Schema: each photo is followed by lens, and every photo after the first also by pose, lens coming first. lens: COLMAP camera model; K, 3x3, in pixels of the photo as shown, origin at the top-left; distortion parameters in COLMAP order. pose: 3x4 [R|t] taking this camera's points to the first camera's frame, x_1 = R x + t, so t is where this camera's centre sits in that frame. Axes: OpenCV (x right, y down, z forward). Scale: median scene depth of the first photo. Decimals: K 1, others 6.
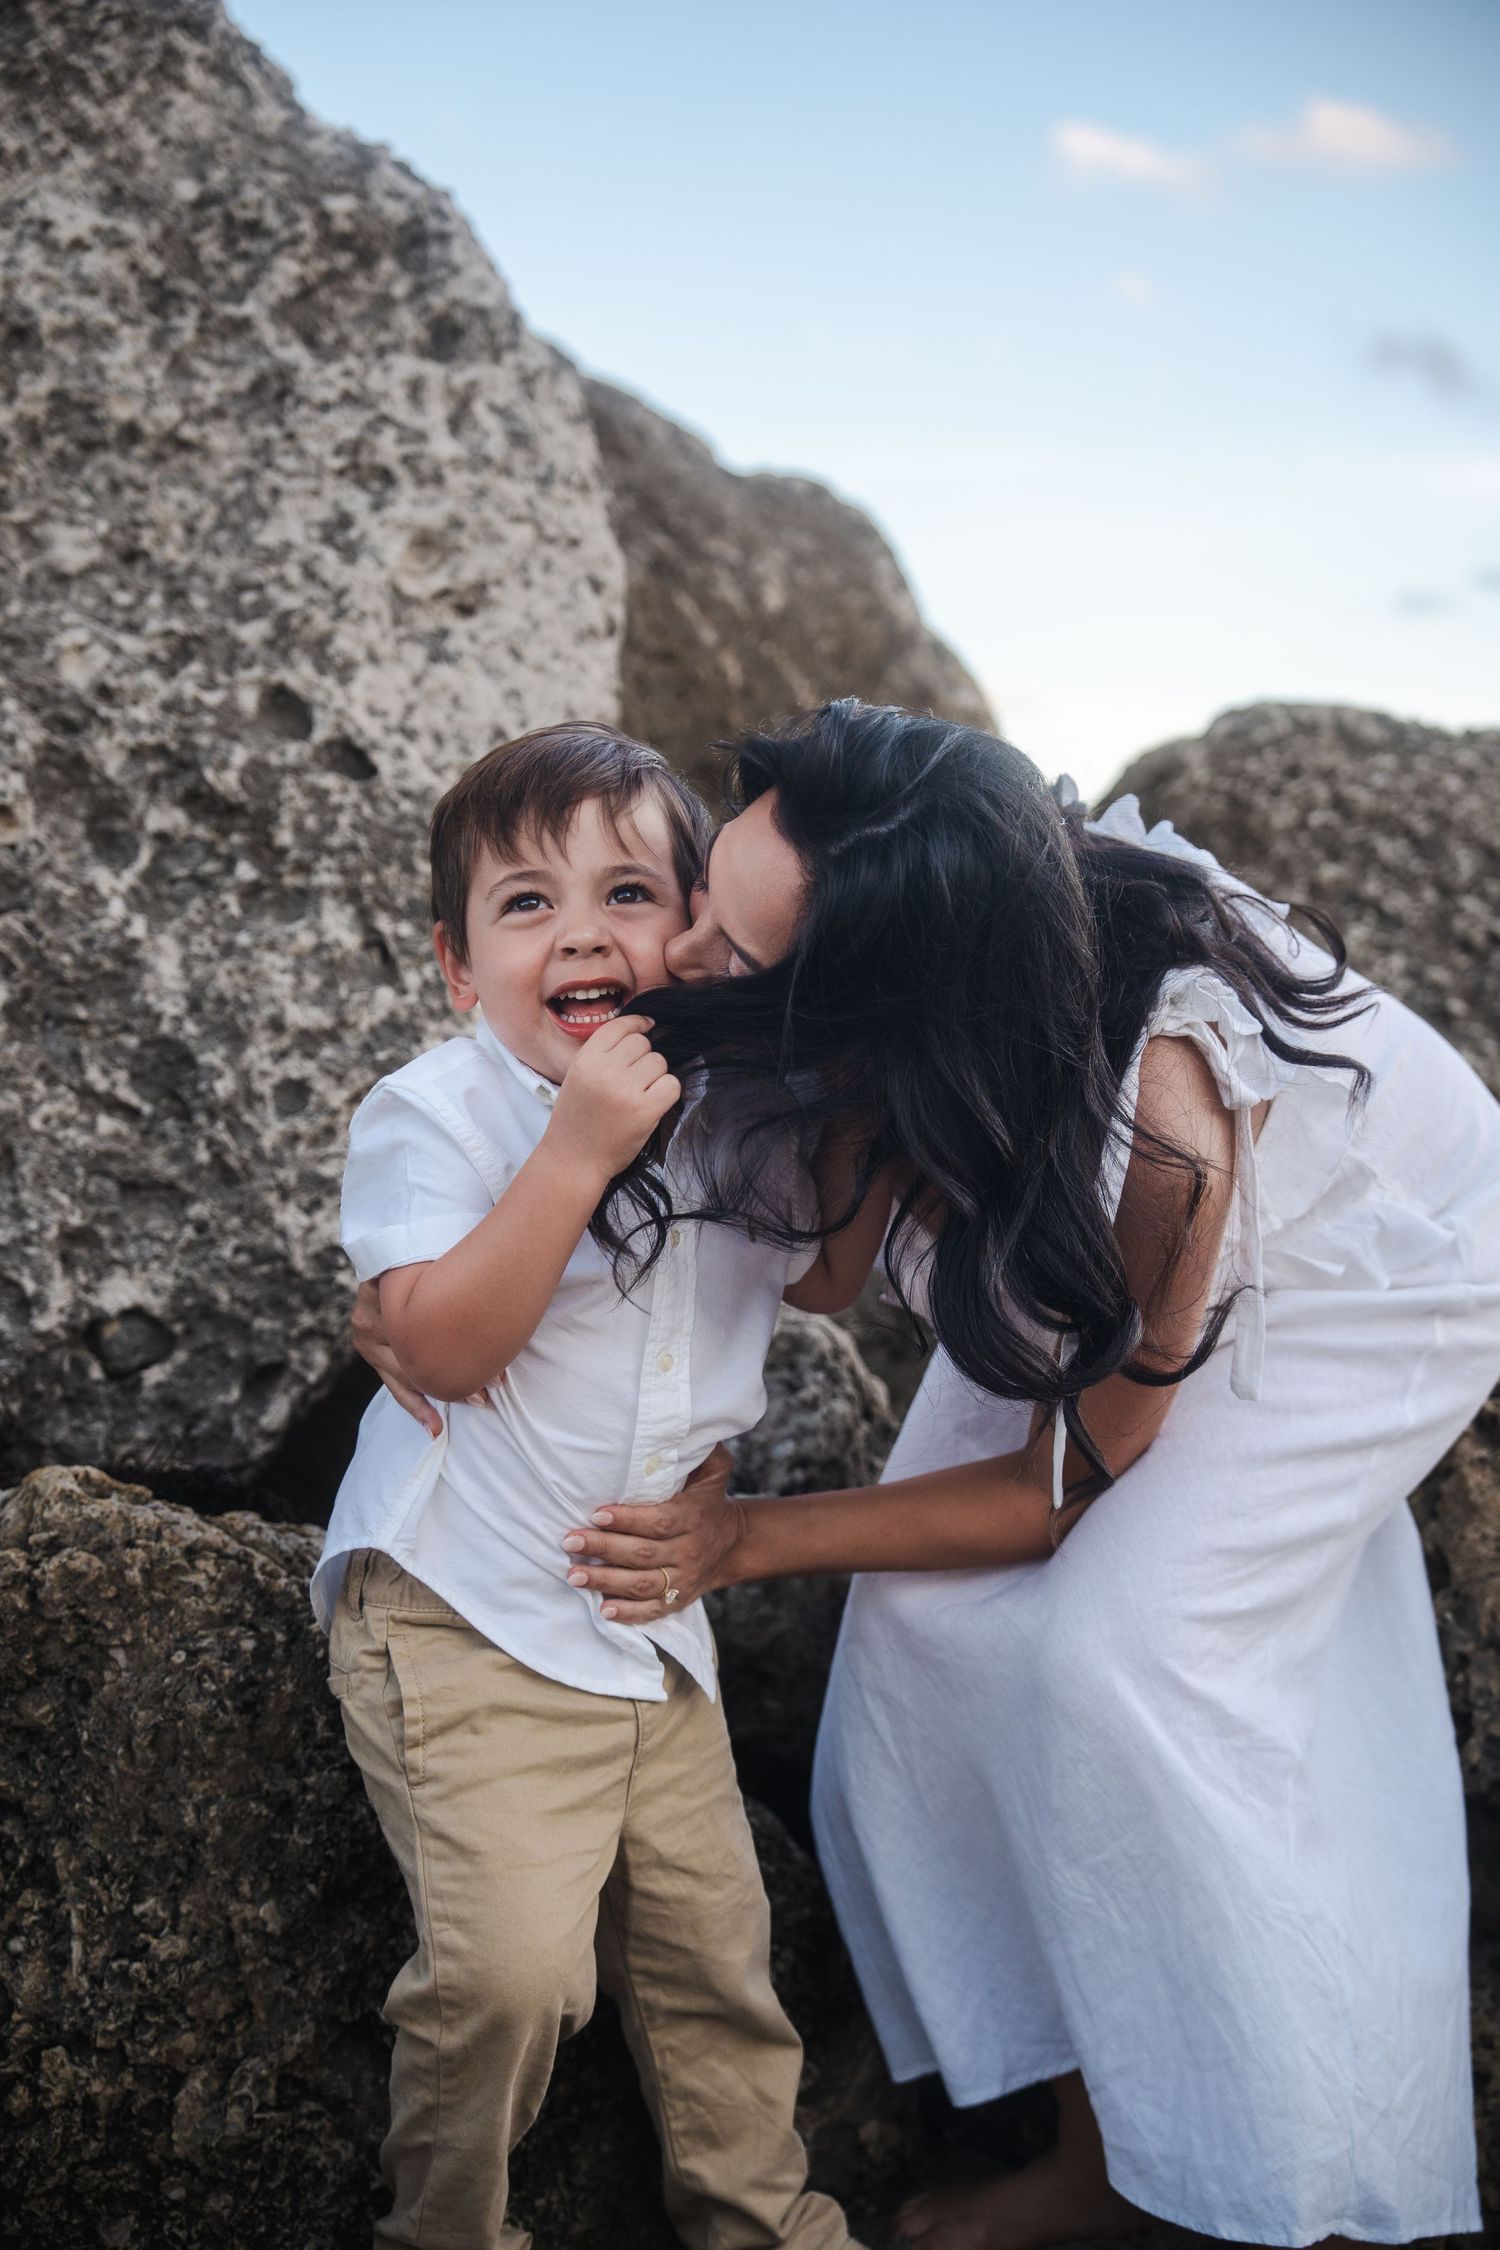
lens RADIAL K [[3124.4, 0, 749.8], [0, 3124.4, 1124.2], [0, 0, 1]] dist [0.145274, 0.000000]
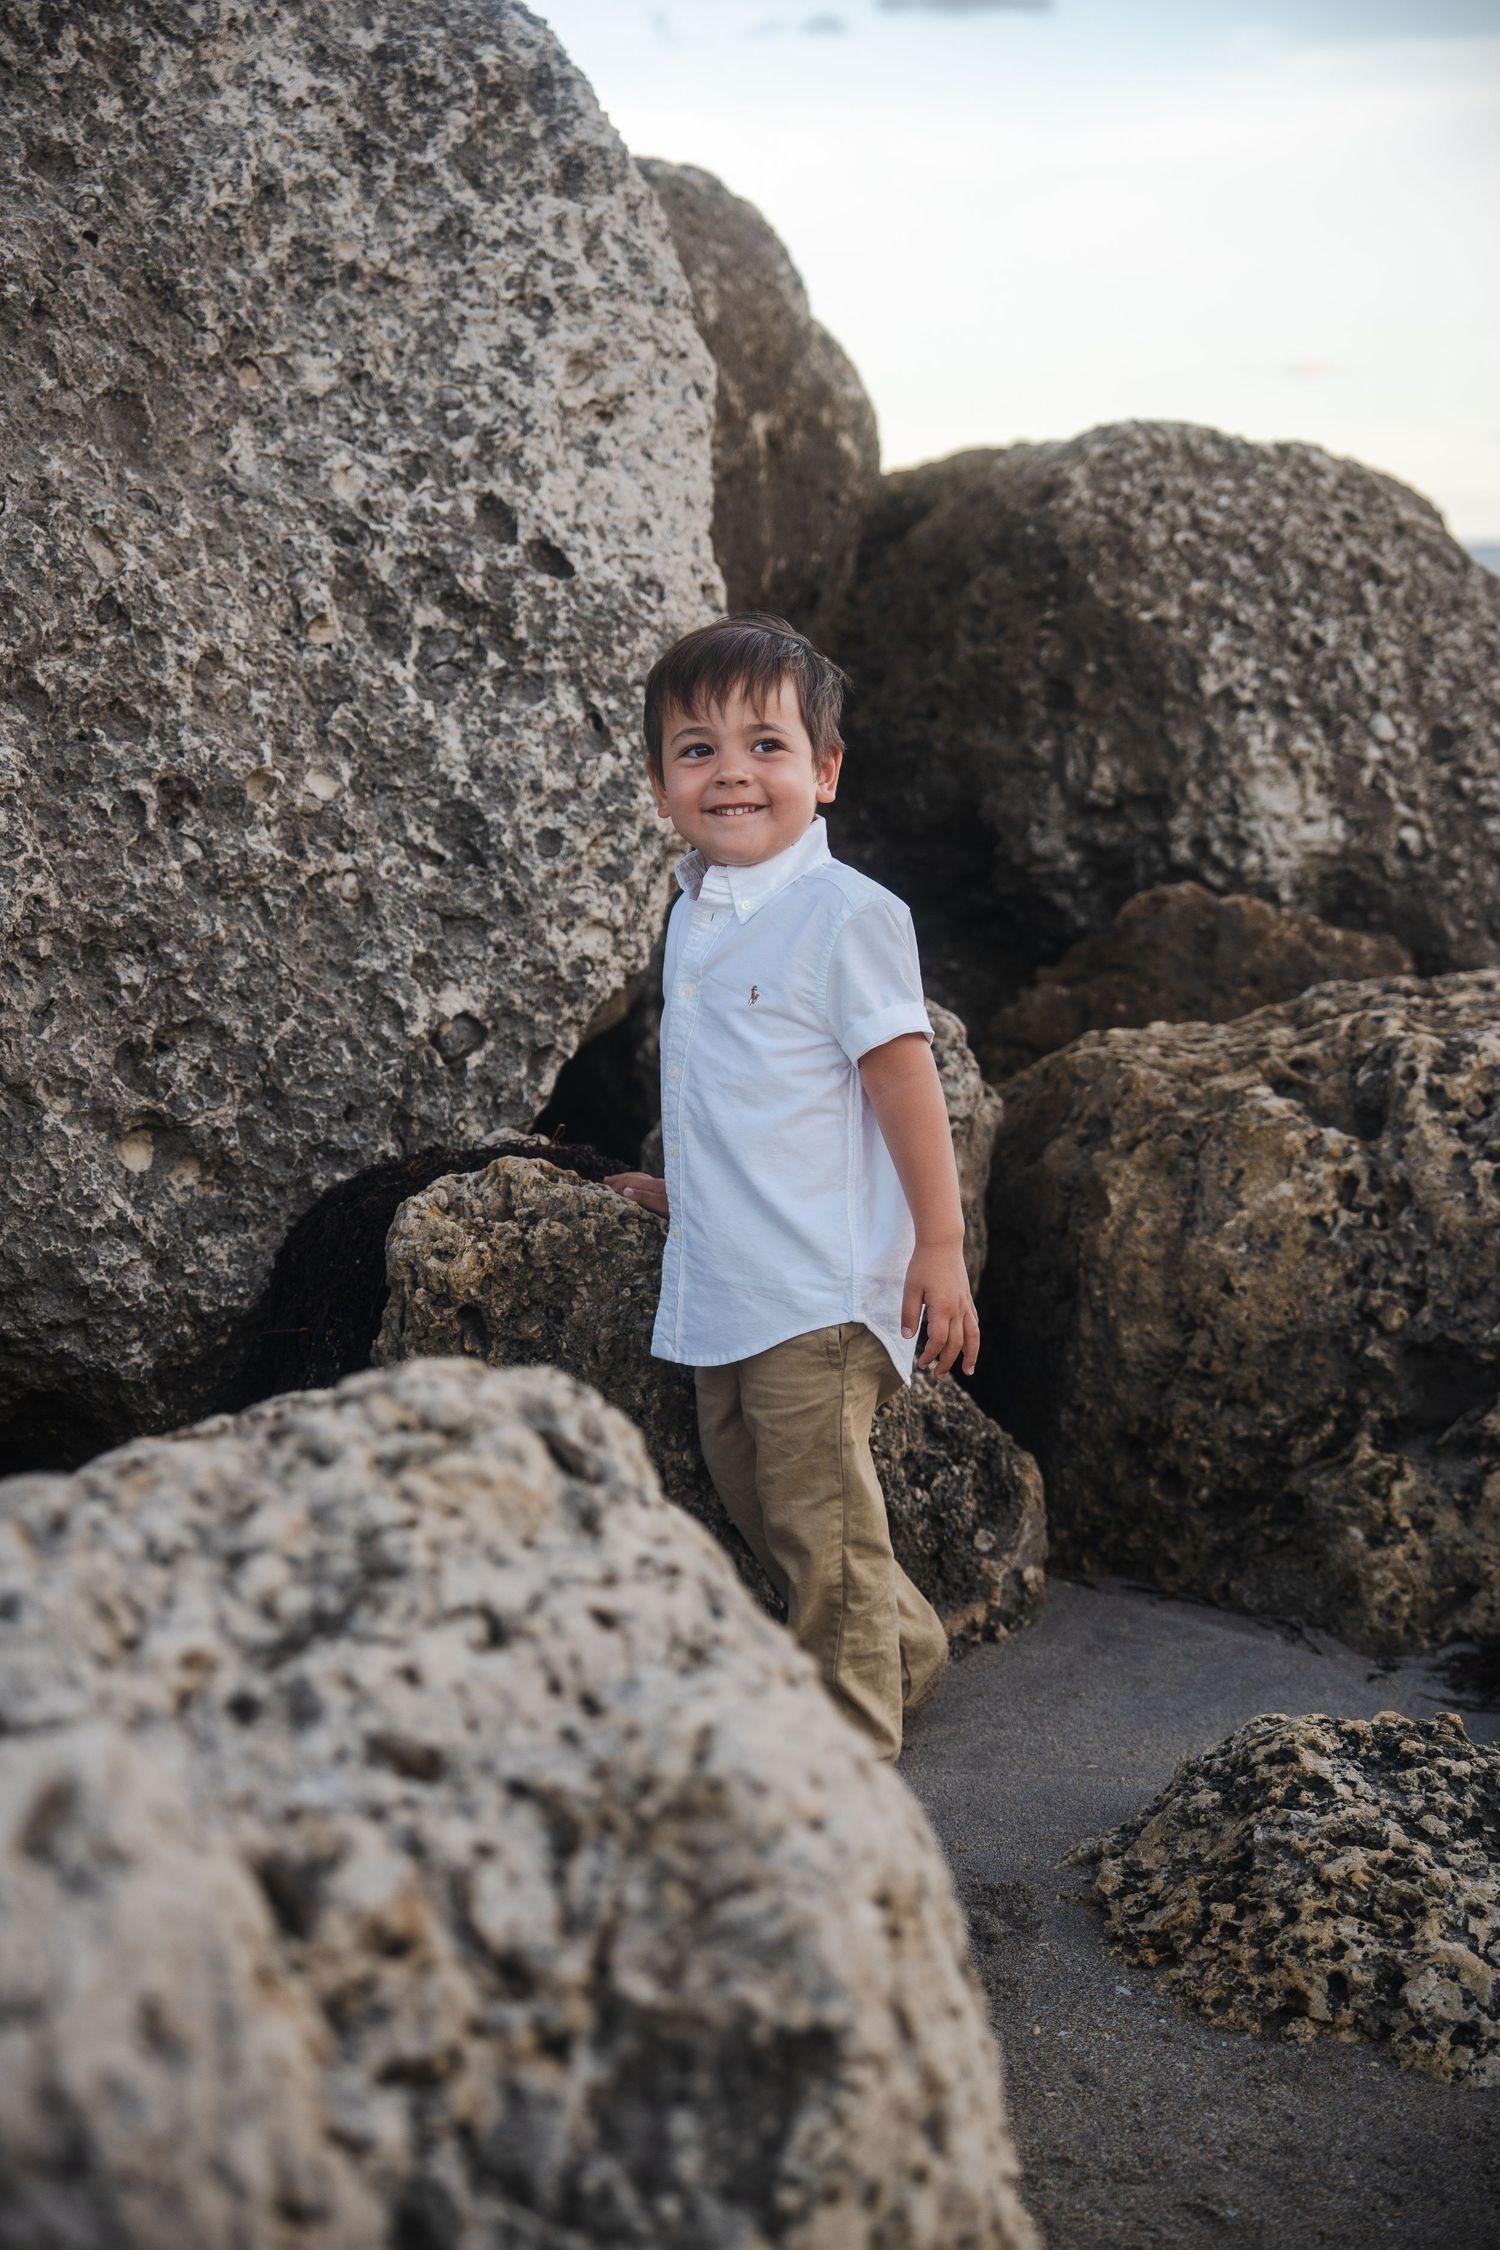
lens RADIAL K [[3076.0, 0, 749.6], [0, 3076.0, 1126.2], [0, 0, 1]] dist [0.143427, 0.000000]
pose [[0.985232, -0.018397, 0.170233, -0.260015], [-0.014440, 0.981742, 0.189671, -0.126329], [-0.170615, -0.189328, 0.966978, -0.266581]]
